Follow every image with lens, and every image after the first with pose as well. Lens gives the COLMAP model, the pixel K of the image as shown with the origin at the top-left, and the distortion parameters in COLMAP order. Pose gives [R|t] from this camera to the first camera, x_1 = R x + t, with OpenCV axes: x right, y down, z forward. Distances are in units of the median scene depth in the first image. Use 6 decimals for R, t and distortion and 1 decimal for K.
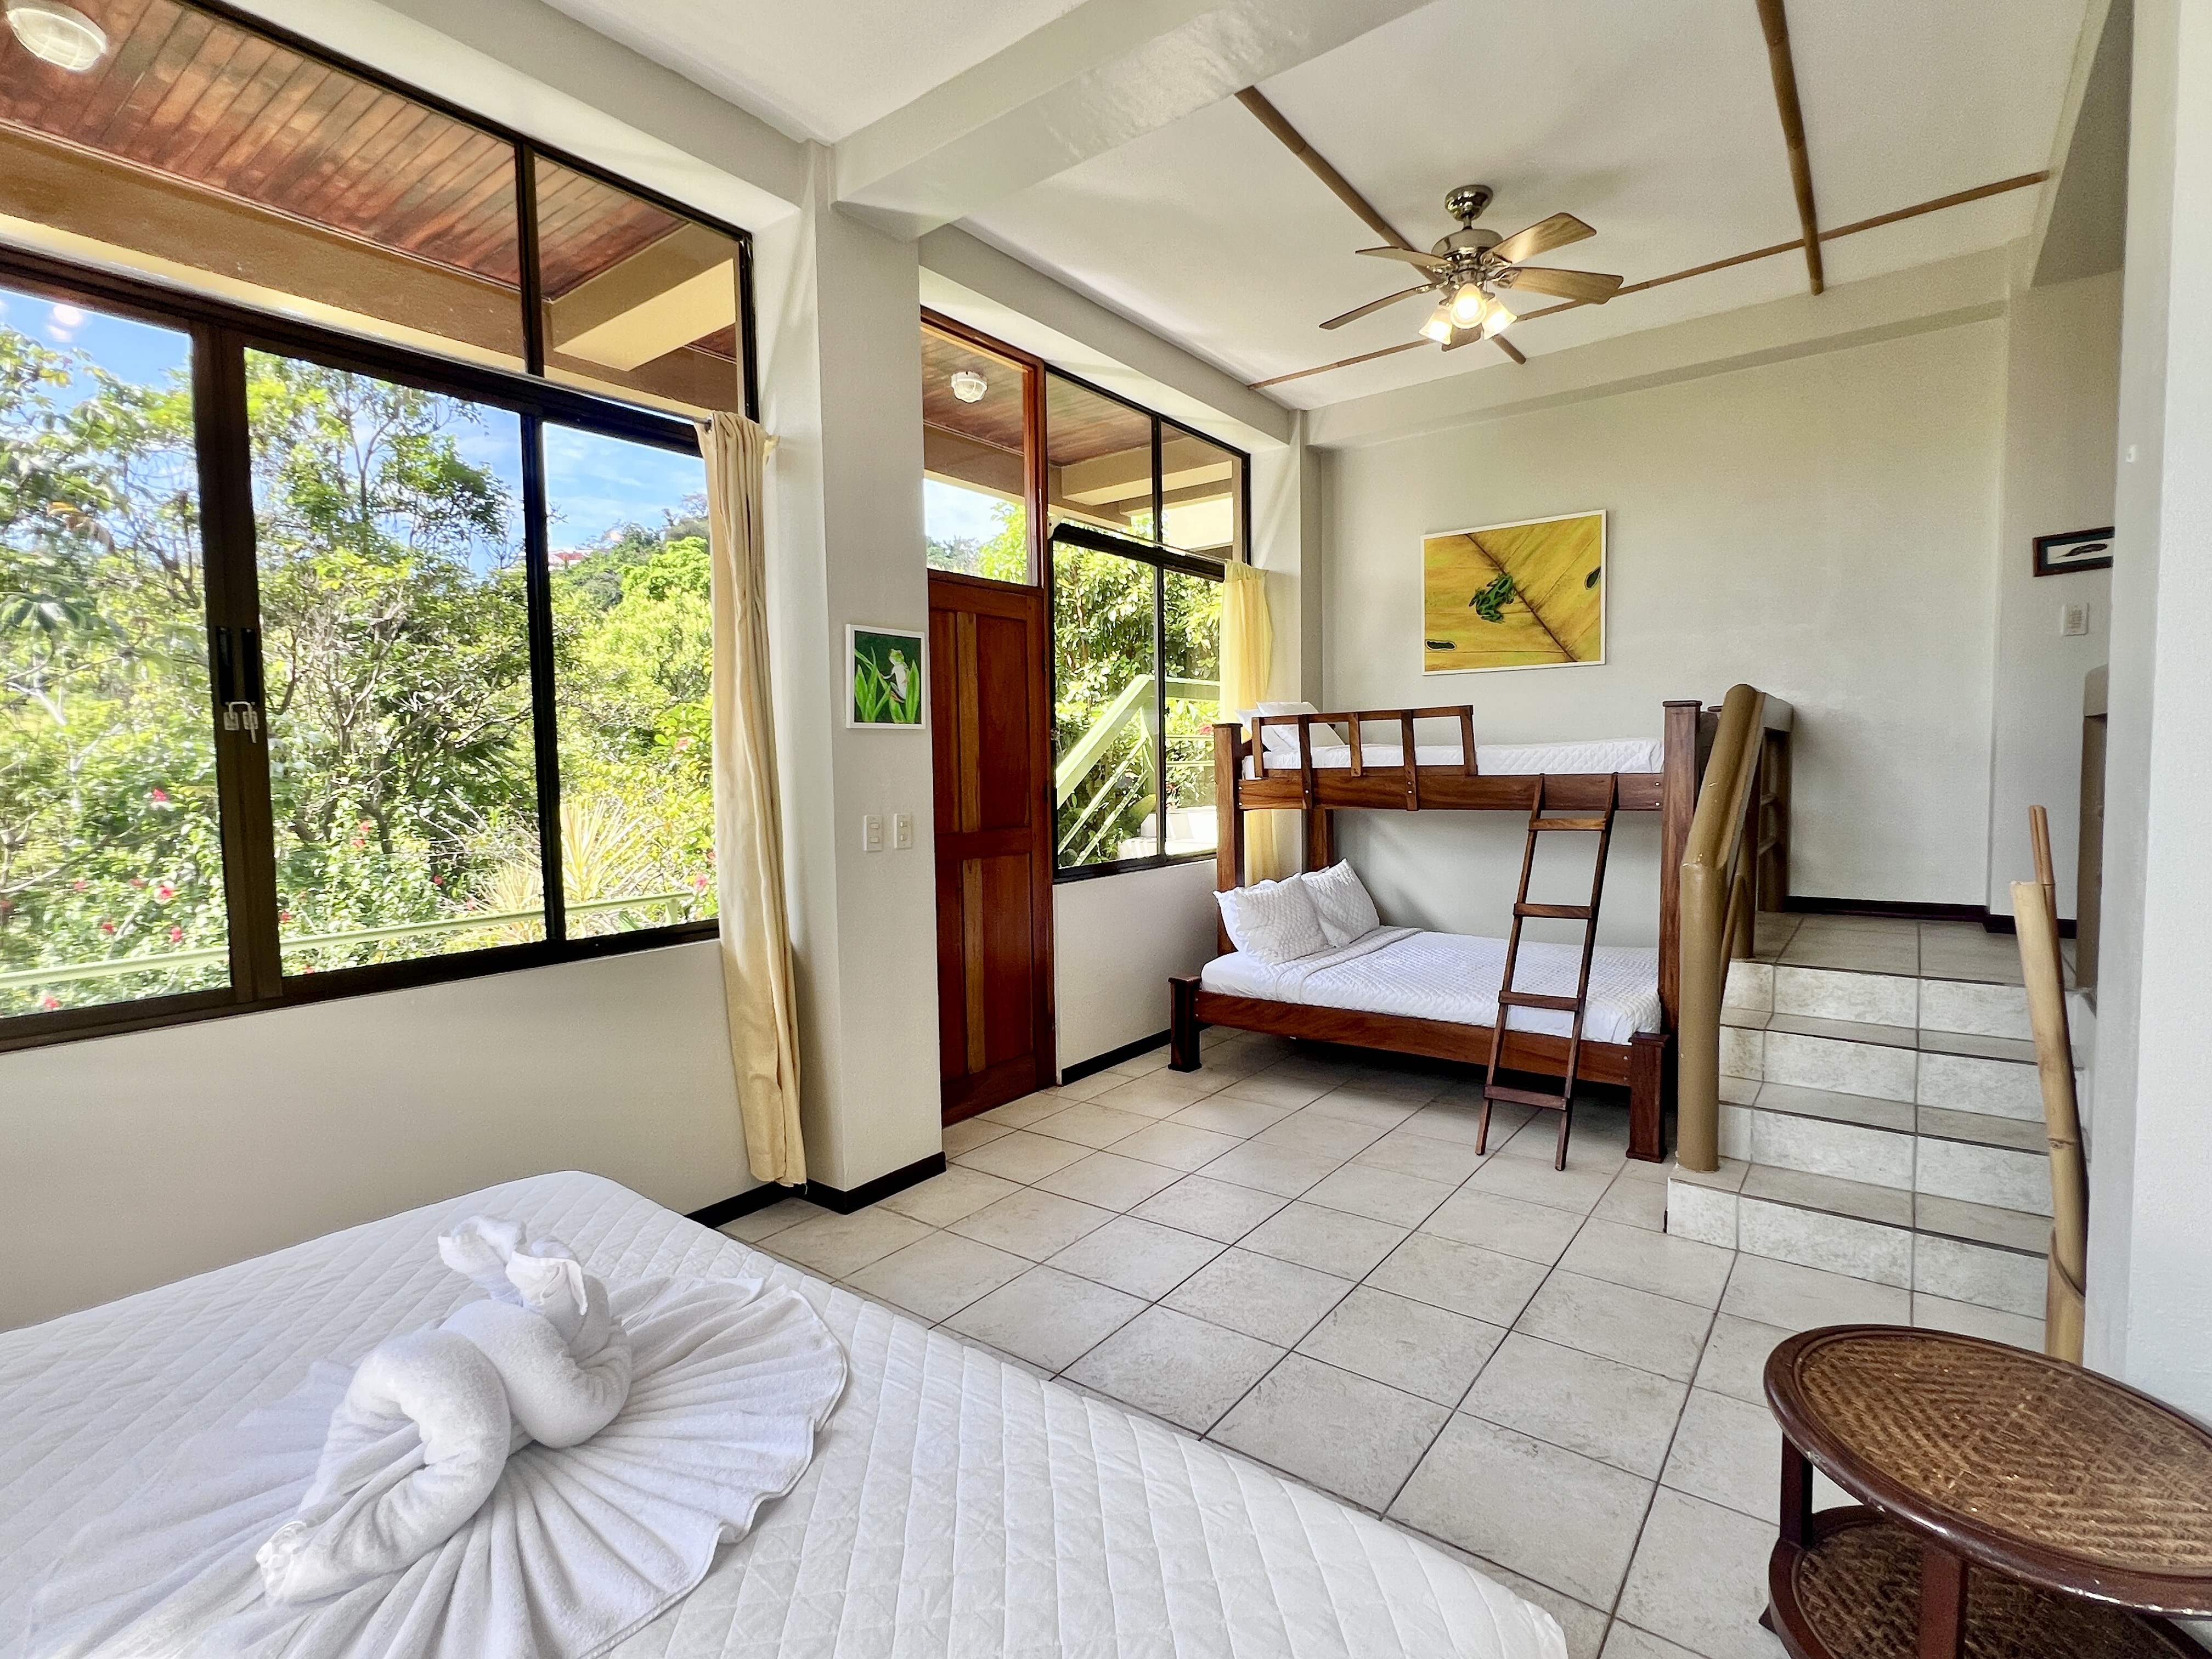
lens RADIAL K [[1060.4, 0, 1106.2], [0, 1060.4, 826.5], [0, 0, 1]] dist [-0.020649, -0.000395]
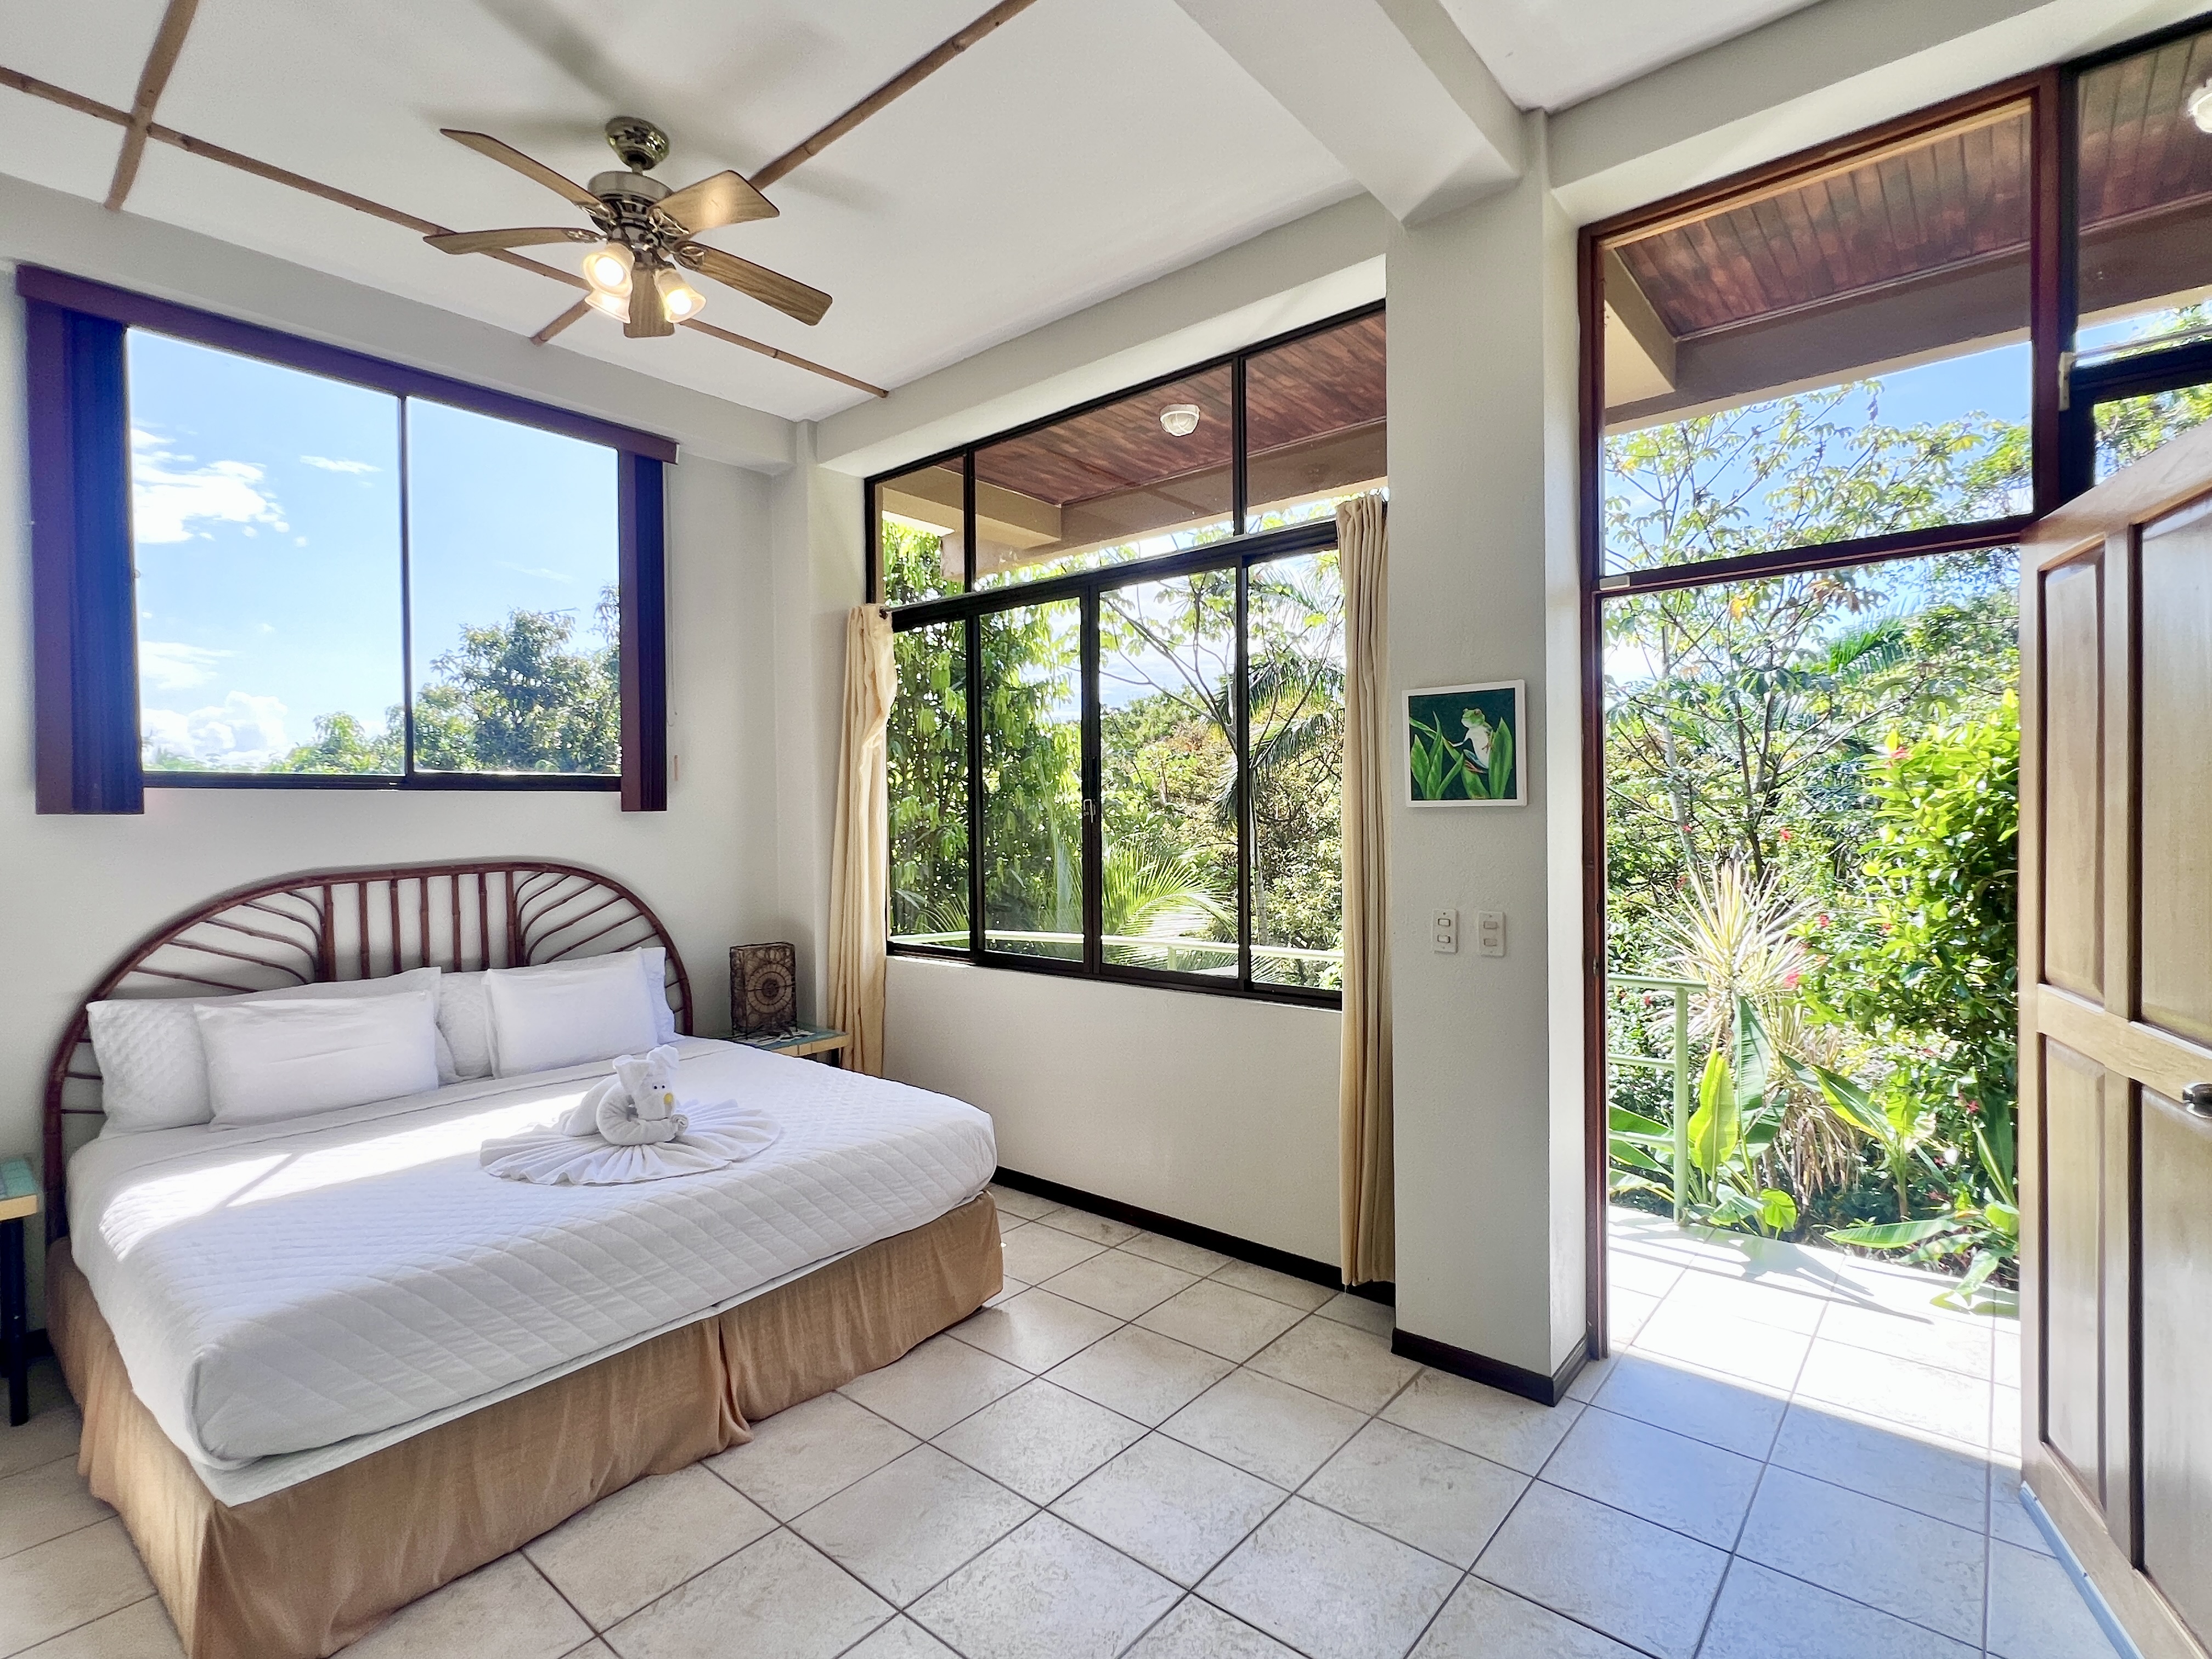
lens RADIAL K [[1060.4, 0, 1107.4], [0, 1060.4, 828.9], [0, 0, 1]] dist [-0.020649, -0.000395]
pose [[-0.058867, 0.030391, -0.997803, 0.650621], [-0.064064, 0.997361, 0.034157, -0.088204], [0.996208, 0.065934, -0.056764, 0.799170]]
